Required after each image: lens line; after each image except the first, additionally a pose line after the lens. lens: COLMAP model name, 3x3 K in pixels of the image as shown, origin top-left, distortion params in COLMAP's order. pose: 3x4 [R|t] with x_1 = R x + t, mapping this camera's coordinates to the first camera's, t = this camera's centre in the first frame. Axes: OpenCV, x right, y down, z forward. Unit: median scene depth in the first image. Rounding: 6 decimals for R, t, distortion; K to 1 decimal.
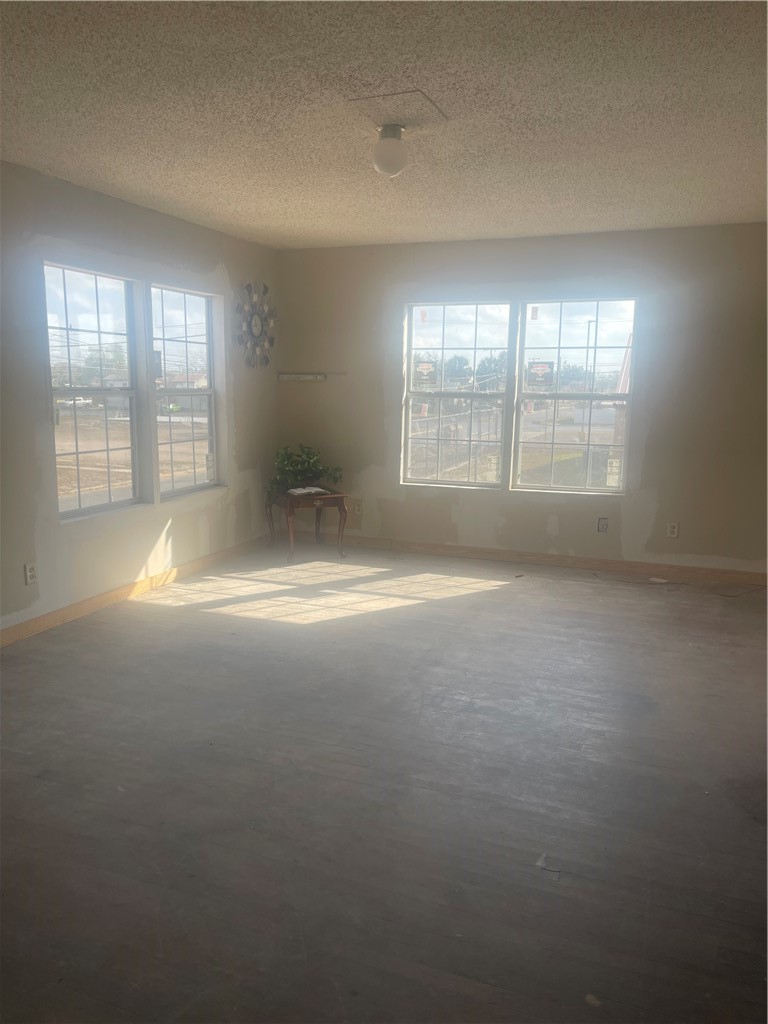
lens RADIAL K [[742.3, 0, 384.0], [0, 742.3, 512.0], [0, 0, 1]] dist [0.000271, -0.067297]
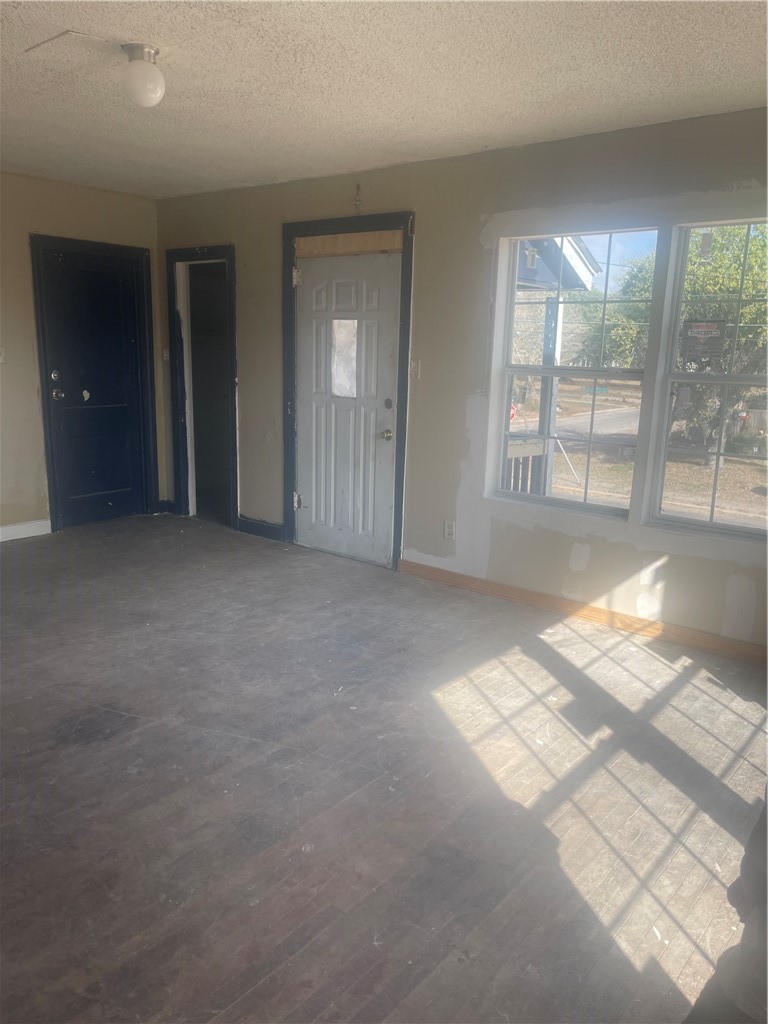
lens RADIAL K [[742.3, 0, 384.0], [0, 742.3, 512.0], [0, 0, 1]] dist [0.000271, -0.067297]
pose [[-0.287641, 0.186145, -0.939475, 0.493200], [-0.195985, 0.948733, 0.247985, -0.166559], [0.937471, 0.255454, -0.236413, 0.971747]]
